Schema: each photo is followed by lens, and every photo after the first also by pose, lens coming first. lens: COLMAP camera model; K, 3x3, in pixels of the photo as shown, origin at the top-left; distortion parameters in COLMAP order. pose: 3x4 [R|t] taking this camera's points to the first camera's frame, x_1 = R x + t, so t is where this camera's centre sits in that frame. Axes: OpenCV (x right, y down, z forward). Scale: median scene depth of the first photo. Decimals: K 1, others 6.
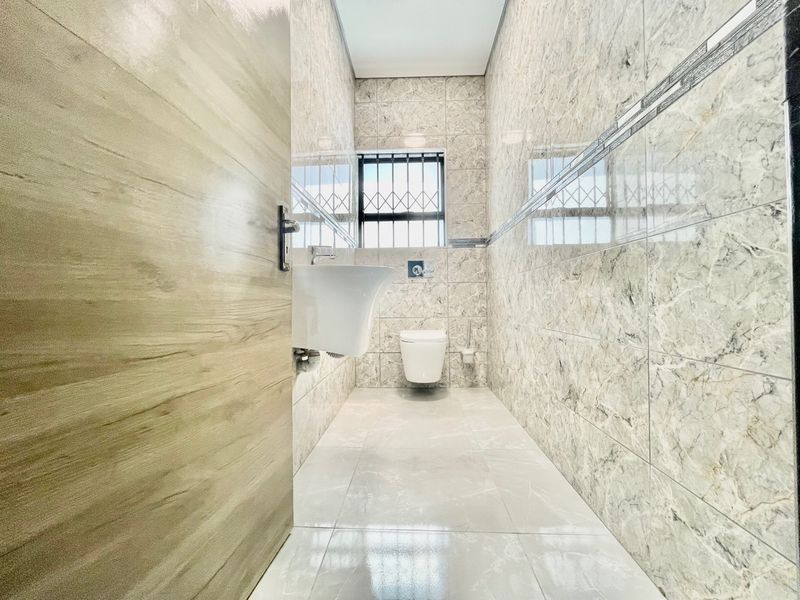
lens RADIAL K [[320.9, 0, 400.5], [0, 320.9, 298.7], [0, 0, 1]] dist [-0.002370, 0.000754]
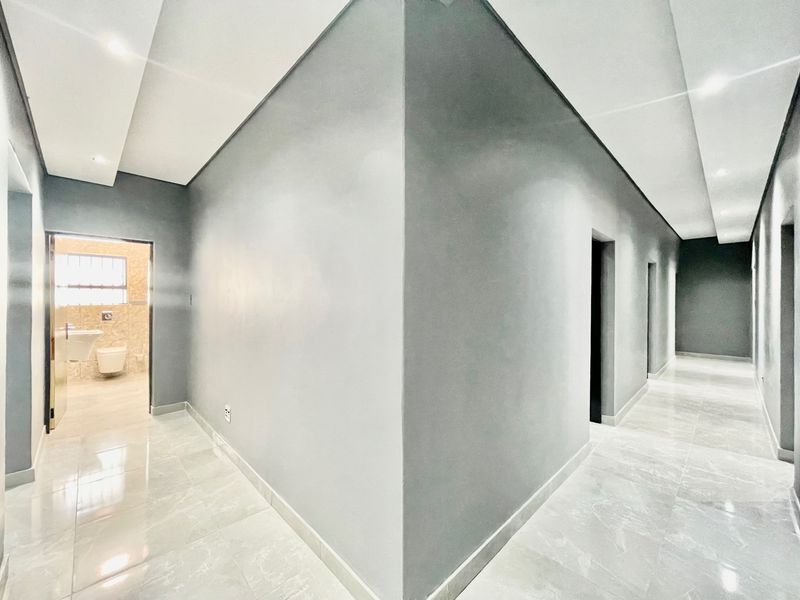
lens RADIAL K [[320.9, 0, 405.3], [0, 320.9, 298.5], [0, 0, 1]] dist [-0.002370, 0.000754]
pose [[0.677973, 0.012304, 0.734984, -0.157957], [-0.016116, 0.999868, -0.001873, -0.229756], [-0.734910, -0.010575, 0.678082, -1.669762]]
